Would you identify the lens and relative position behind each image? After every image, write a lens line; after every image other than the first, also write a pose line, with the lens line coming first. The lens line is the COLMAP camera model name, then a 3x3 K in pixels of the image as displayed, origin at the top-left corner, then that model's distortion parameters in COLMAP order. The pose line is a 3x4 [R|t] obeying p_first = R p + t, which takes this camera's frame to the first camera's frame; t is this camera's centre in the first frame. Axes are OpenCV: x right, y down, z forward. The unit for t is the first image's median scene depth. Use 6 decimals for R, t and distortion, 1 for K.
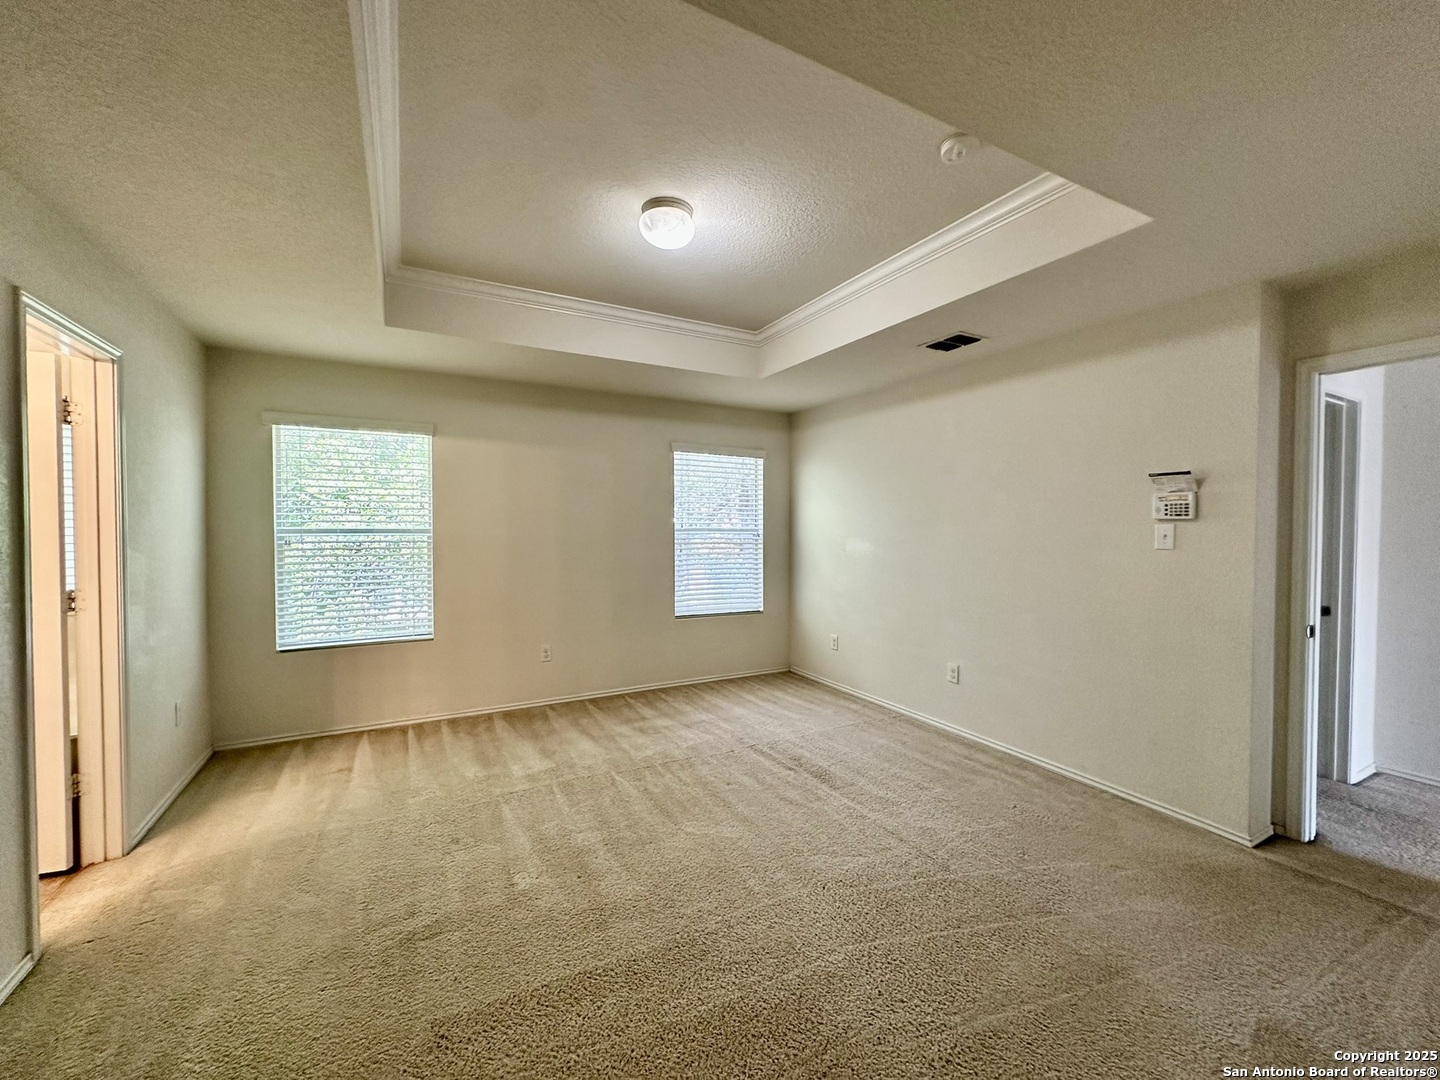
lens RADIAL K [[575.3, 0, 721.5], [0, 575.3, 535.3], [0, 0, 1]] dist [-0.003099, 0.000425]
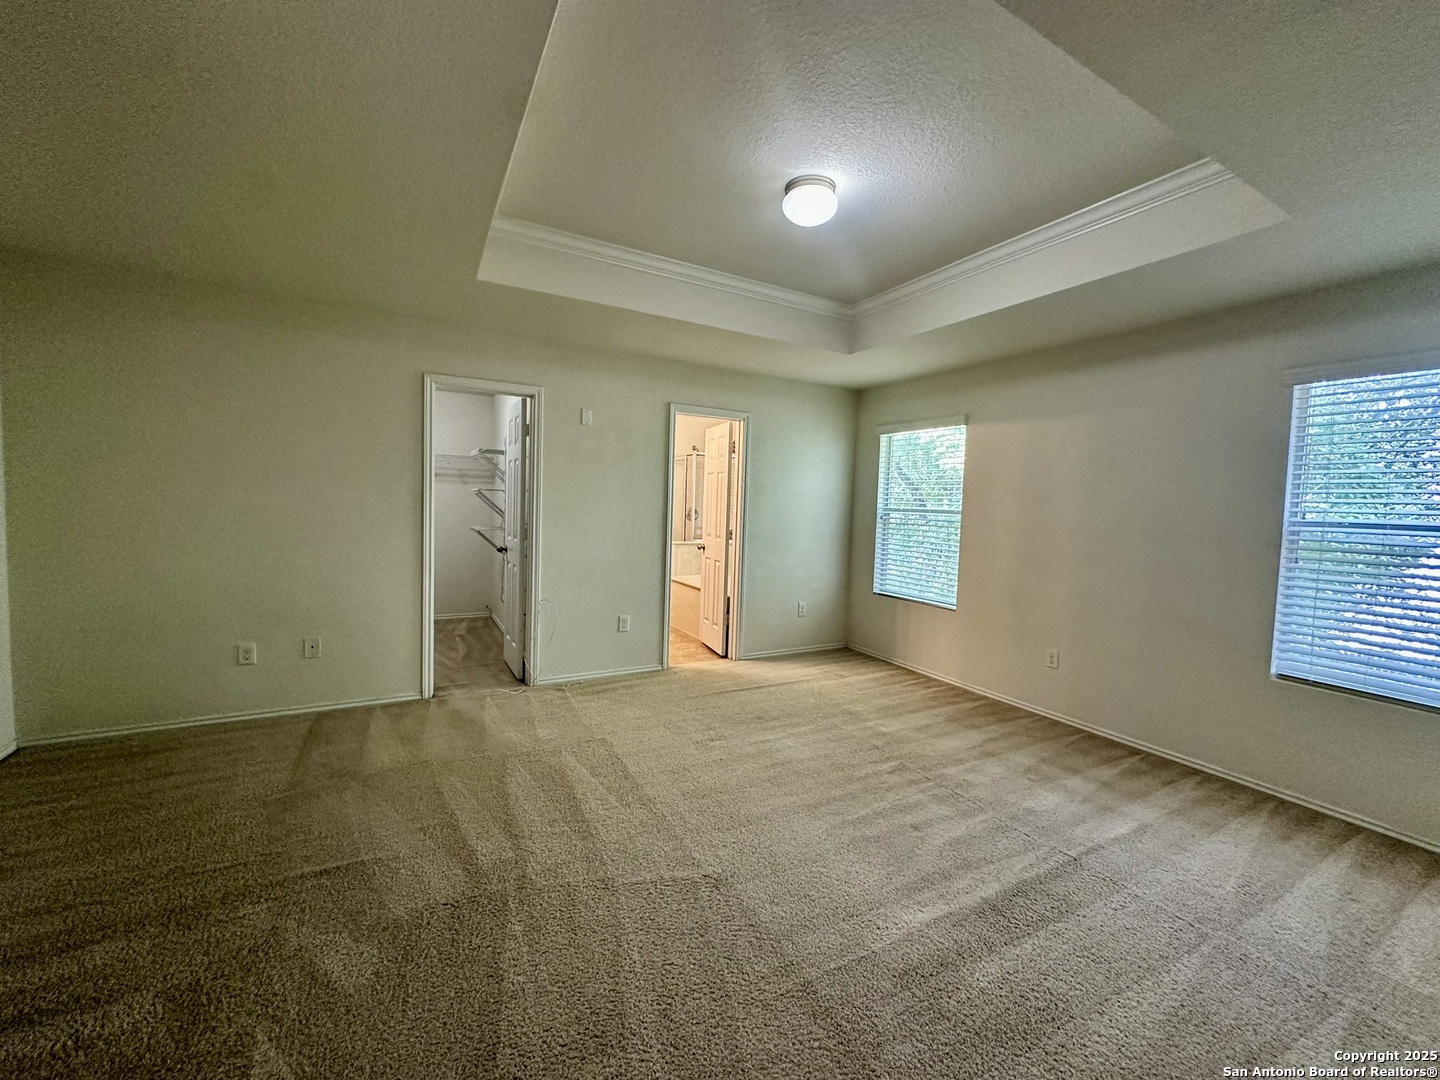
lens RADIAL K [[575.3, 0, 721.5], [0, 575.3, 535.3], [0, 0, 1]] dist [-0.003099, 0.000425]
pose [[0.012167, 0.054010, -0.998466, 0.628976], [-0.052813, 0.997181, 0.053297, 0.001959], [0.998530, 0.052083, 0.014985, 0.565015]]
